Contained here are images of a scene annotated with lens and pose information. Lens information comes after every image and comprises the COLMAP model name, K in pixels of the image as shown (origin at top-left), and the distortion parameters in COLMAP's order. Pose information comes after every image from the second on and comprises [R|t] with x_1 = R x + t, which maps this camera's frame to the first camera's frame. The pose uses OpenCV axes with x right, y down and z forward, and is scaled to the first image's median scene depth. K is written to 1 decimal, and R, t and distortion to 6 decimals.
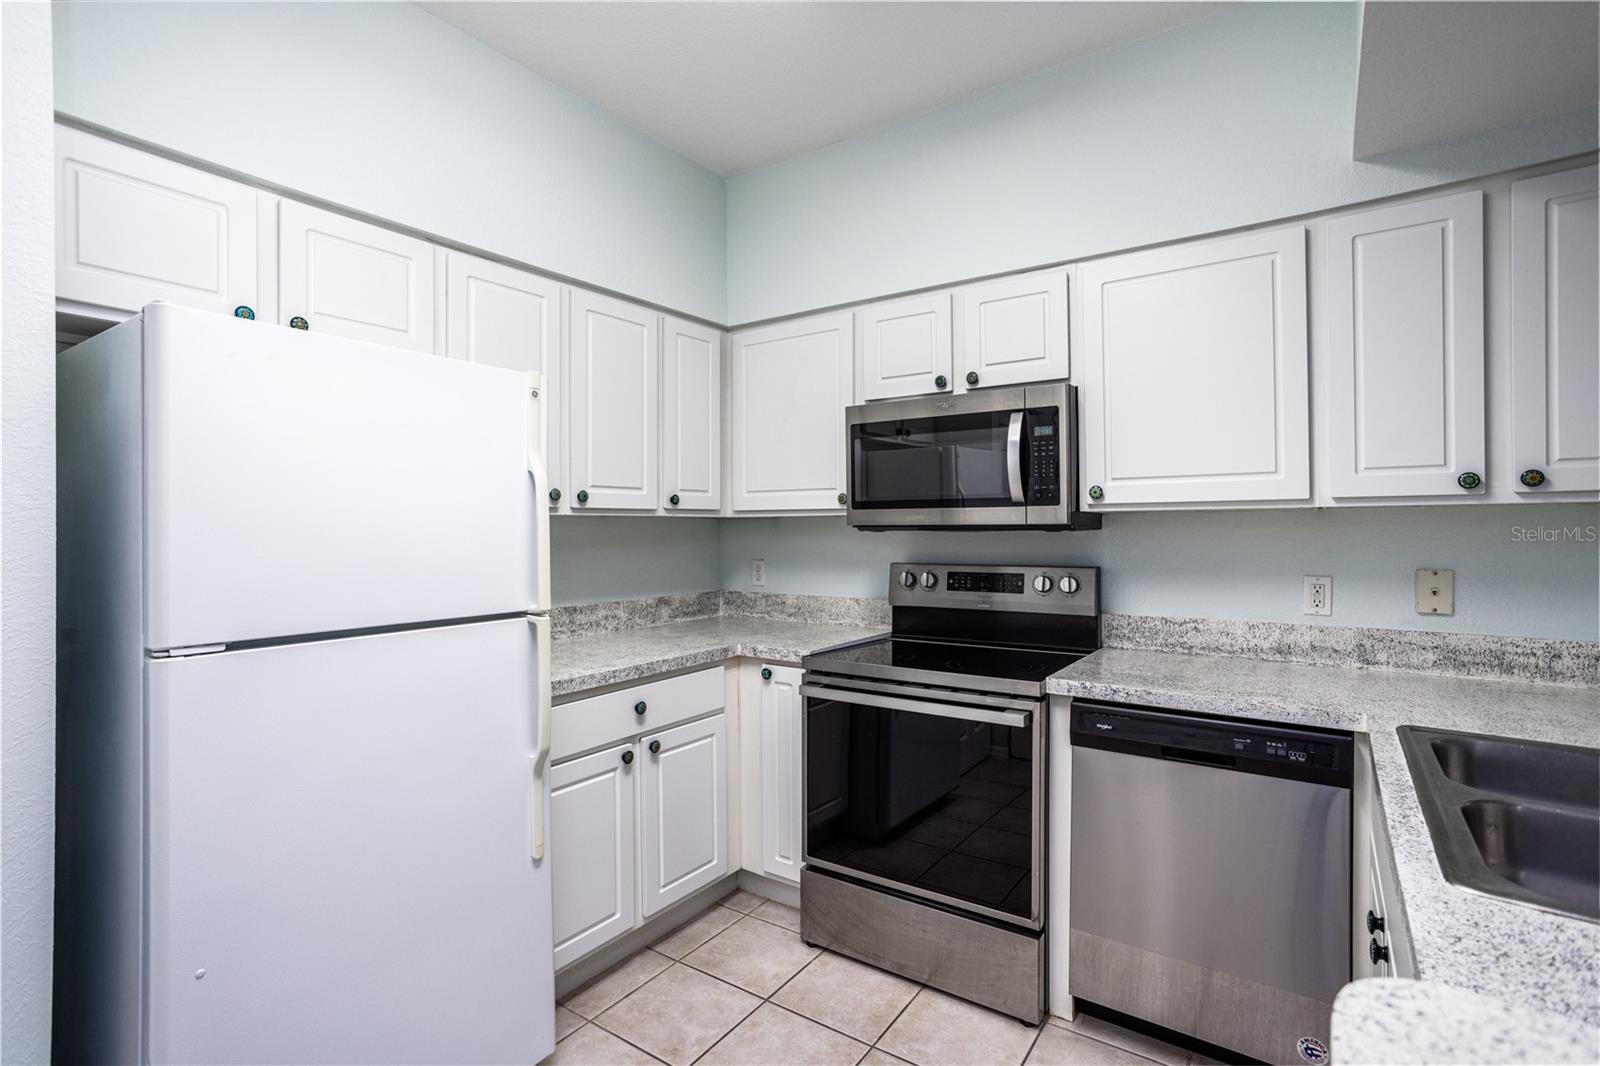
lens RADIAL K [[764.7, 0, 796.1], [0, 764.7, 530.7], [0, 0, 1]] dist [-0.049625, 0.028406]
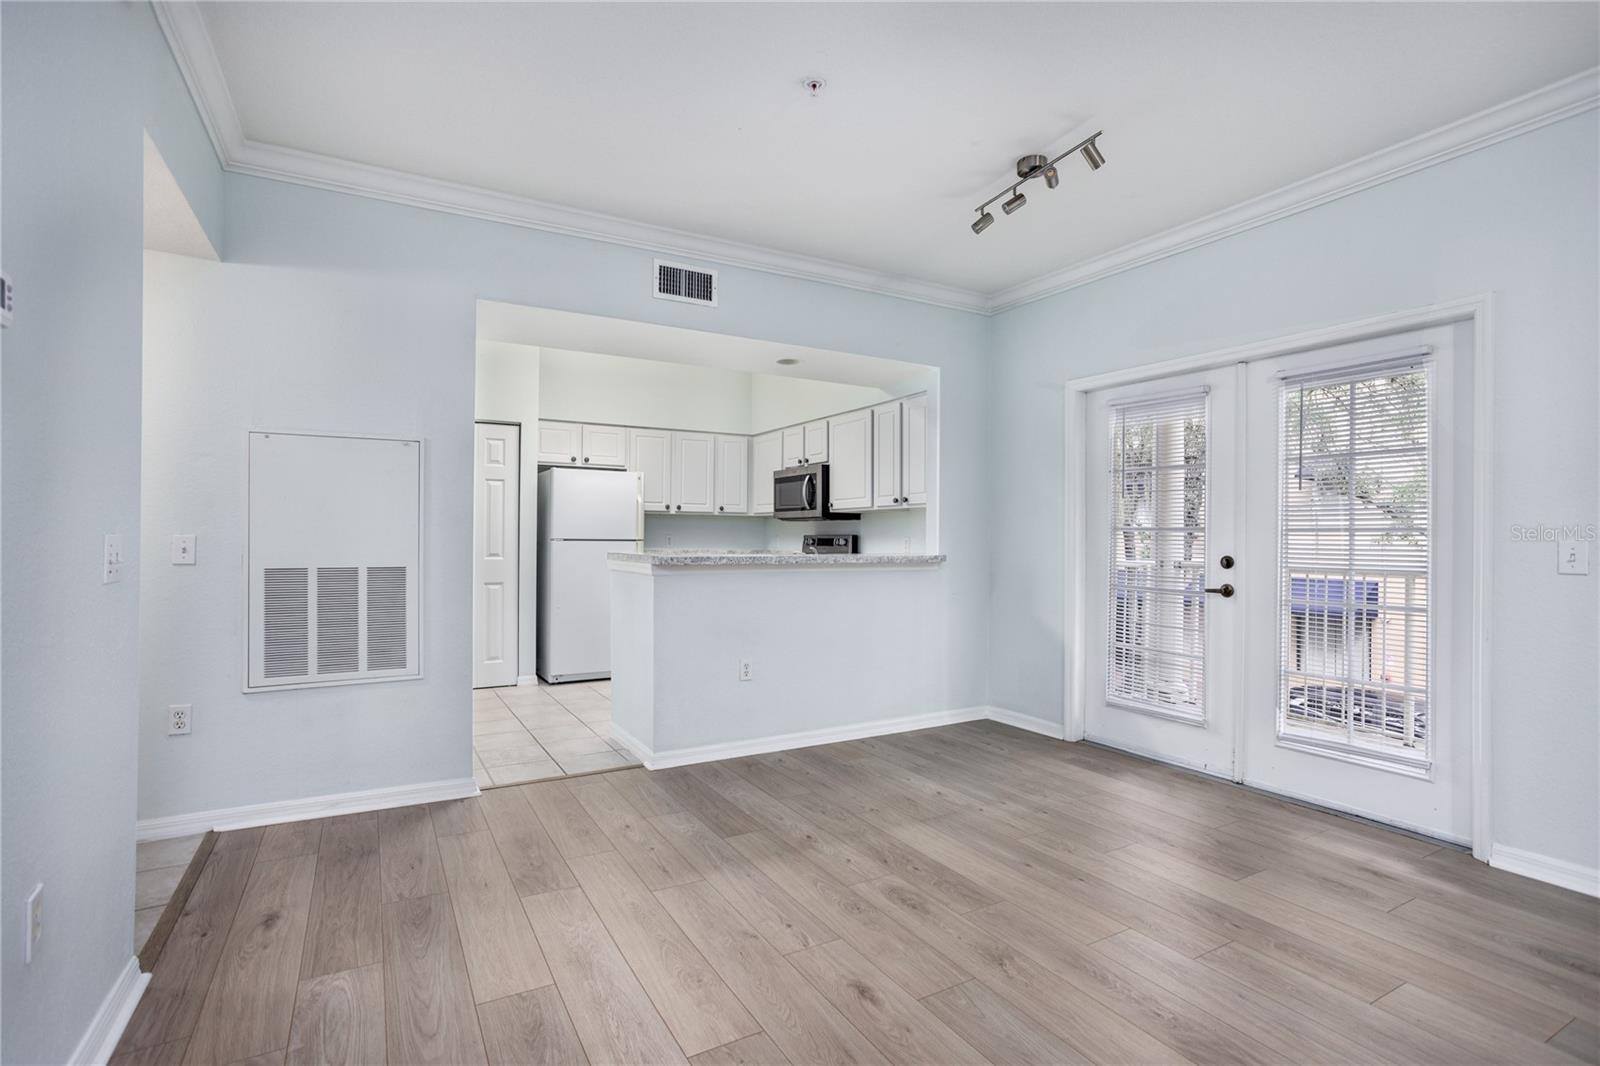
lens RADIAL K [[764.7, 0, 796.1], [0, 764.7, 530.7], [0, 0, 1]] dist [-0.049625, 0.028406]
pose [[0.908279, 0.007064, -0.418306, 1.370029], [-0.012006, 0.999886, -0.009184, 0.065400], [0.418193, 0.013364, 0.908260, -1.454832]]
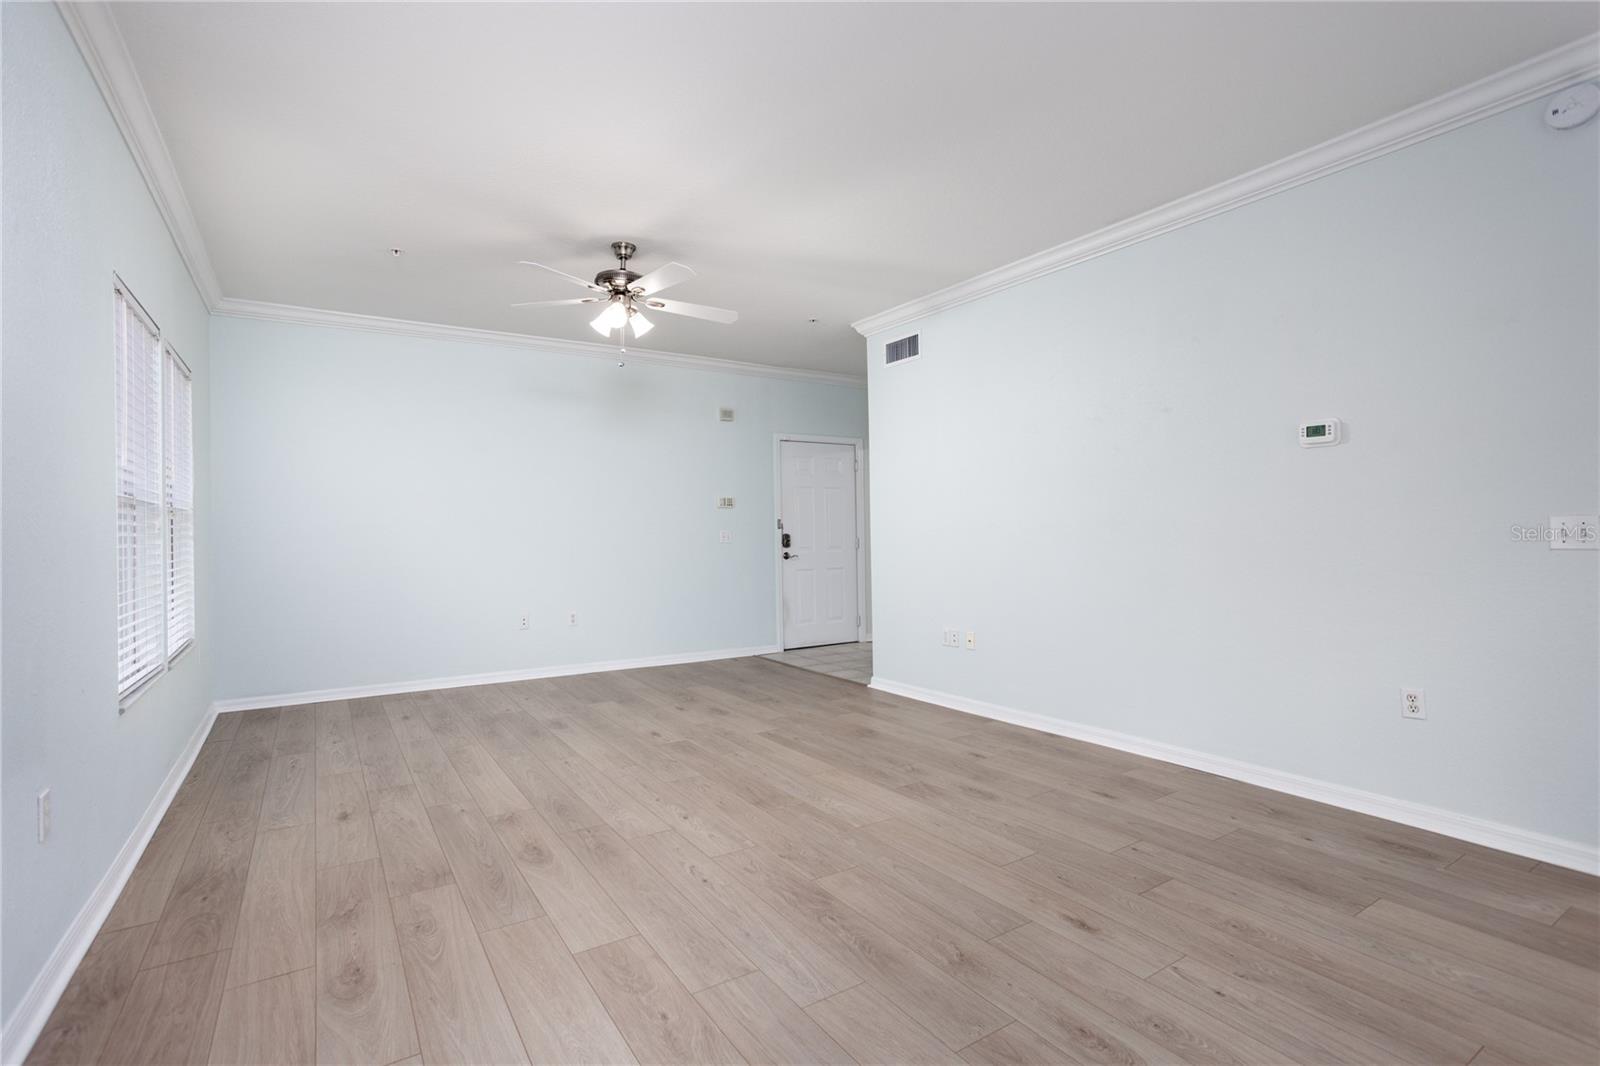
lens RADIAL K [[764.7, 0, 796.1], [0, 764.7, 530.7], [0, 0, 1]] dist [-0.049625, 0.028406]
pose [[-0.929834, 0.017662, 0.367555, 1.066841], [0.019153, 0.999816, 0.000407, 0.071378], [-0.367481, 0.007418, -0.930002, 0.360262]]
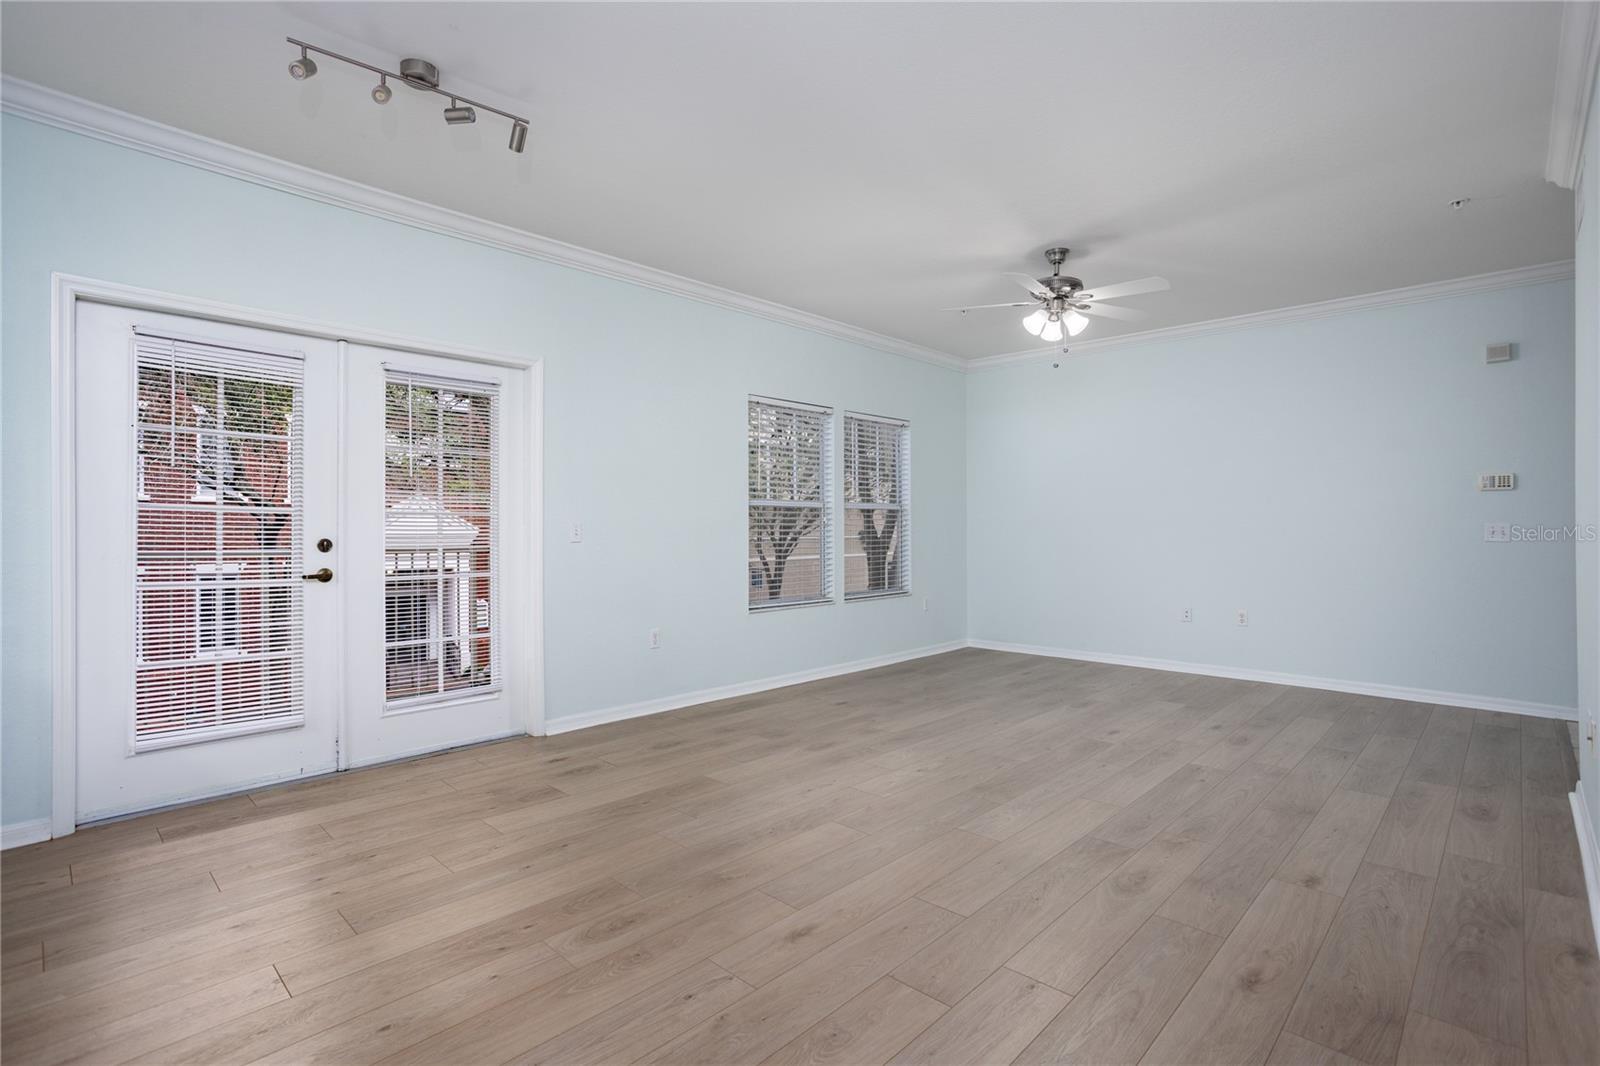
lens RADIAL K [[764.7, 0, 796.1], [0, 764.7, 530.7], [0, 0, 1]] dist [-0.049625, 0.028406]
pose [[0.148319, 0.000422, 0.988939, 0.174060], [0.003667, 0.999993, -0.000976, 0.081740], [-0.988933, 0.003771, 0.148317, -0.781878]]
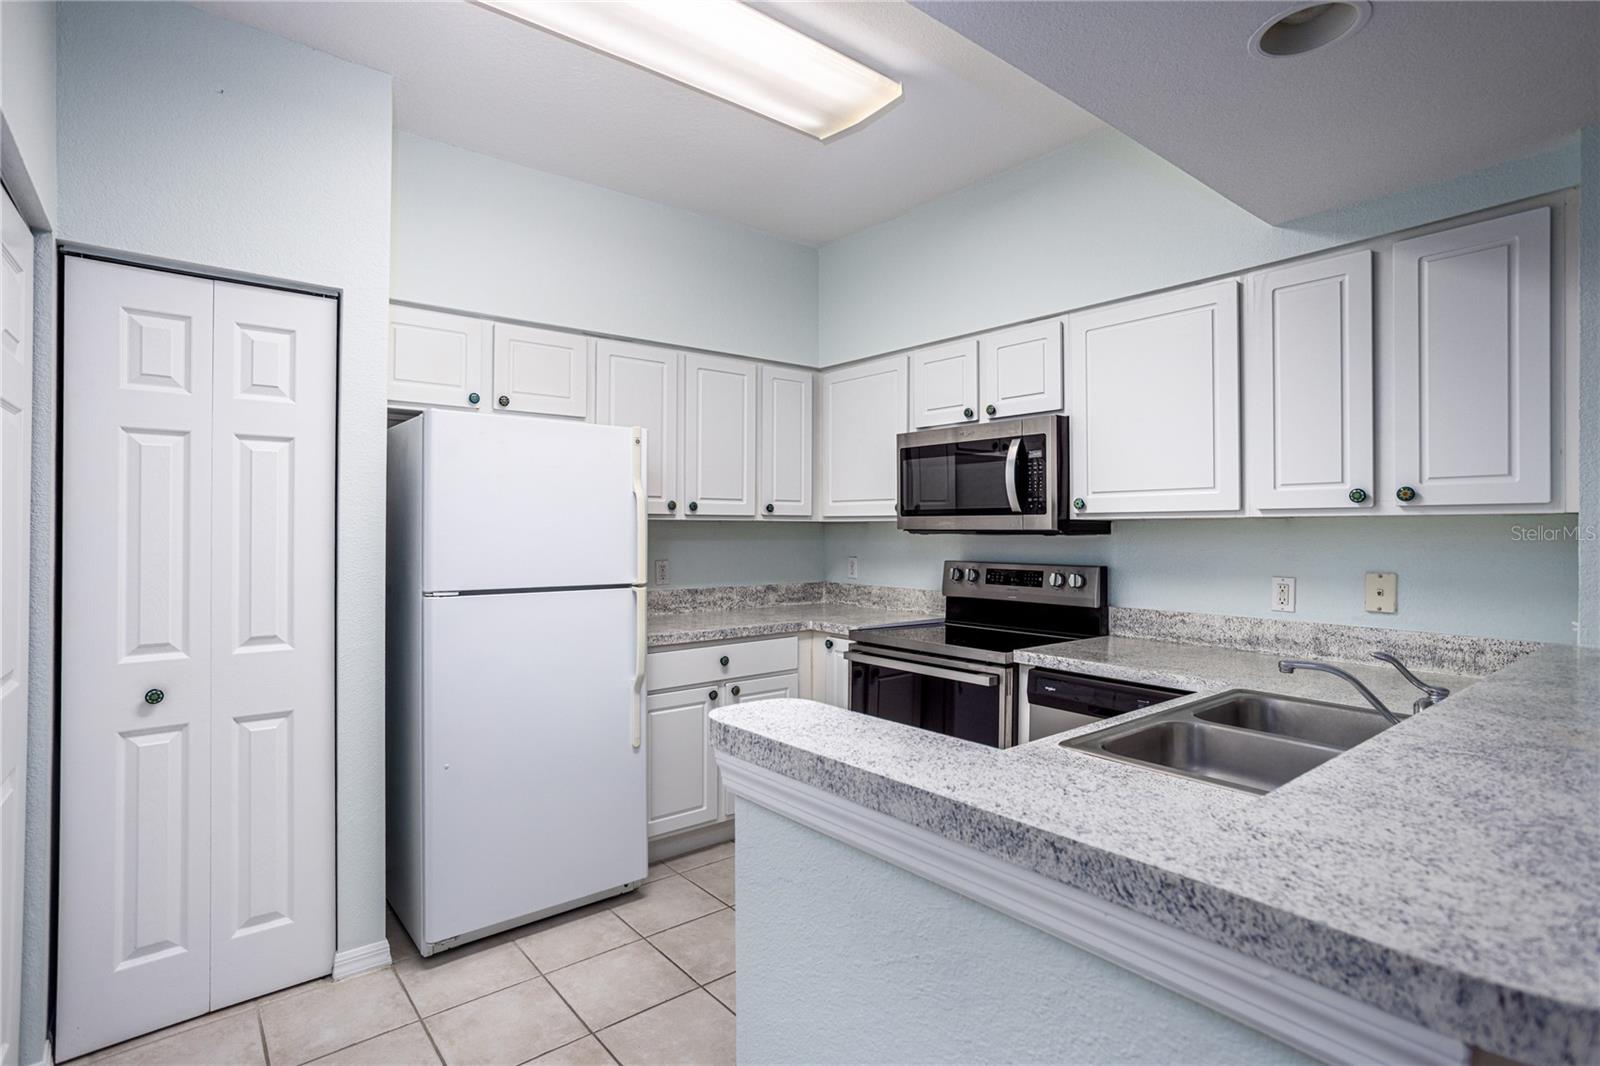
lens RADIAL K [[790.7, 0, 781.1], [0, 790.7, 523.1], [0, 0, 1]] dist [-0.005191, -0.000048]
pose [[0.960589, 0.005169, -0.277925, 0.280321], [-0.008084, 0.999924, -0.009345, -0.003517], [0.277855, 0.011224, 0.960557, -0.337309]]
